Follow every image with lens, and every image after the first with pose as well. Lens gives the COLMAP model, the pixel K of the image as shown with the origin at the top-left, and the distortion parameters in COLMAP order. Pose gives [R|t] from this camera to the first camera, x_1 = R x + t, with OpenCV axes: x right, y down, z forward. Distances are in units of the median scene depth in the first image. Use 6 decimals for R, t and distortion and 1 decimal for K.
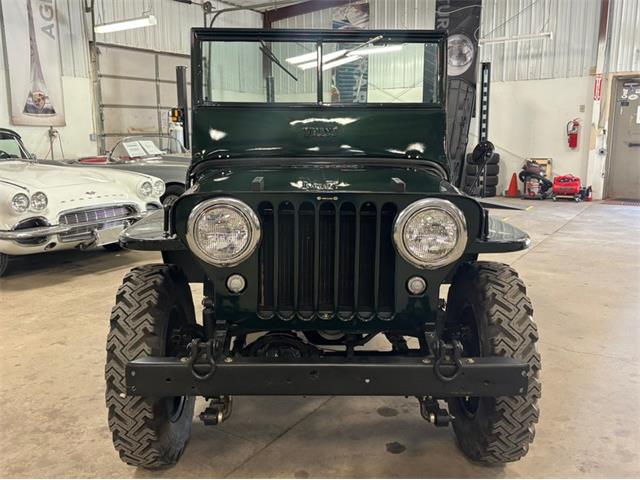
lens RADIAL K [[584.9, 0, 317.2], [0, 584.9, 239.5], [0, 0, 1]] dist [0.021270, 0.000000]
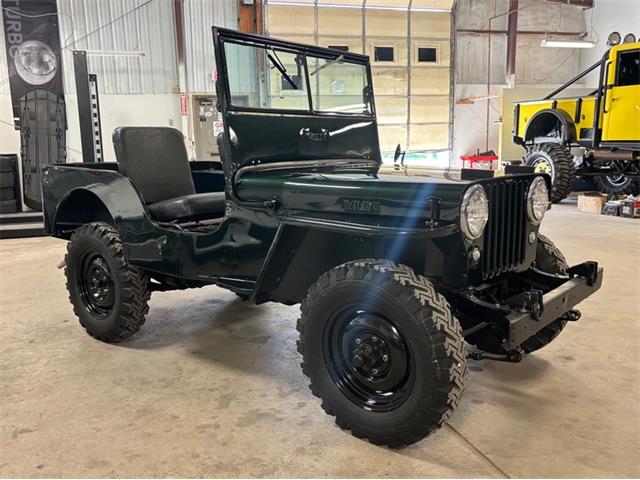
lens RADIAL K [[584.9, 0, 315.7], [0, 584.9, 243.2], [0, 0, 1]] dist [0.021270, 0.000000]
pose [[0.651740, -0.136665, 0.746028, -0.235946], [0.150600, 0.987364, 0.049309, -0.011121], [-0.743340, 0.080215, 0.664086, 0.078768]]
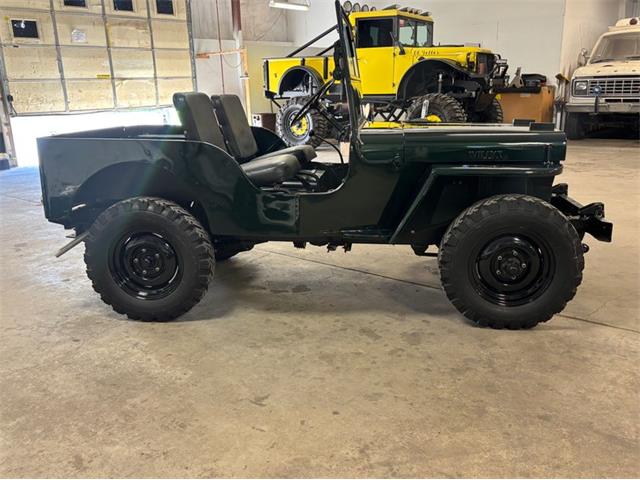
lens RADIAL K [[584.9, 0, 317.1], [0, 584.9, 242.9], [0, 0, 1]] dist [0.021270, 0.000000]
pose [[0.129422, -0.257962, 0.957447, -0.359633], [0.204473, 0.951759, 0.228790, -0.055019], [-0.970279, 0.166161, 0.175925, 0.255660]]
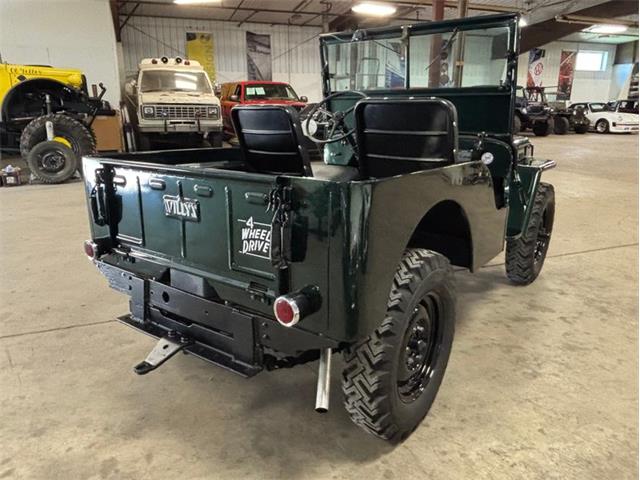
lens RADIAL K [[458.7, 0, 318.1], [0, 458.7, 236.3], [0, 0, 1]] dist [-0.003311, -0.008360]
pose [[-0.794110, -0.163589, 0.585344, -0.129057], [0.112107, 0.907144, 0.405614, -0.101781], [-0.597345, 0.387723, -0.702033, 0.533953]]
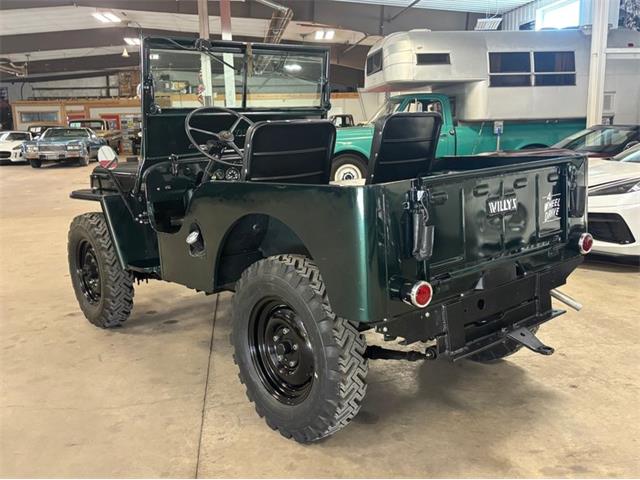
lens RADIAL K [[624.2, 0, 324.0], [0, 624.2, 240.8], [0, 0, 1]] dist [0.019122, 0.000000]
pose [[-0.766006, 0.138060, -0.627834, 0.196560], [-0.086375, 0.945704, 0.313343, -0.107477], [0.637005, 0.294252, -0.712489, 0.576960]]
